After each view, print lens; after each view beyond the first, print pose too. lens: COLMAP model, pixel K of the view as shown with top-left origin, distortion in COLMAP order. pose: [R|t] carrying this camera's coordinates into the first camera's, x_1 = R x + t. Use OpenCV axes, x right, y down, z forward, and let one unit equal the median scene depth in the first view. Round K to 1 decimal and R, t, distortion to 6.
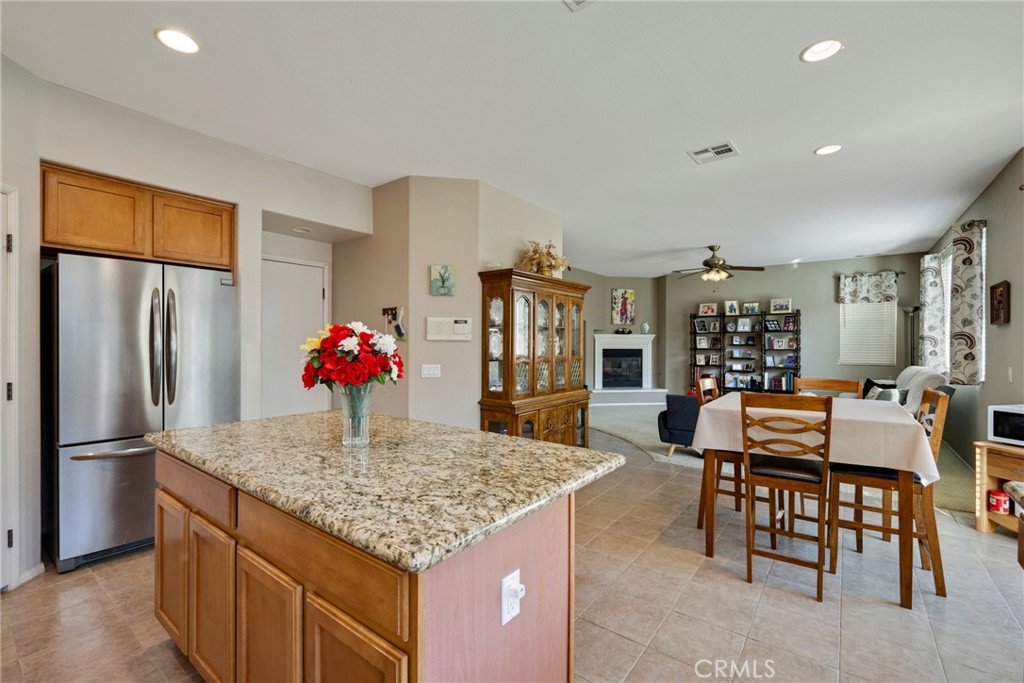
lens RADIAL K [[446.8, 0, 516.6], [0, 446.8, 342.5], [0, 0, 1]] dist [-0.003582, 0.001056]
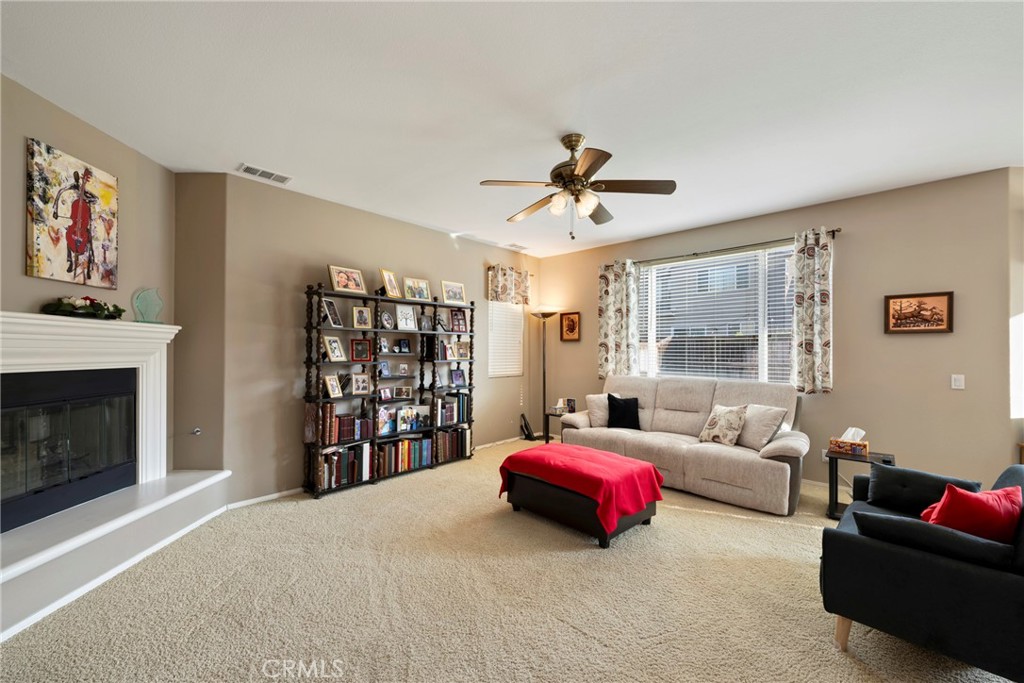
lens RADIAL K [[408.2, 0, 513.9], [0, 408.2, 350.8], [0, 0, 1]] dist [0.001442, -0.000708]
pose [[0.108617, -0.000100, 0.994084, 0.014208], [-0.002304, 0.999997, 0.000353, 0.001407], [-0.994081, -0.002329, 0.108617, 0.874722]]
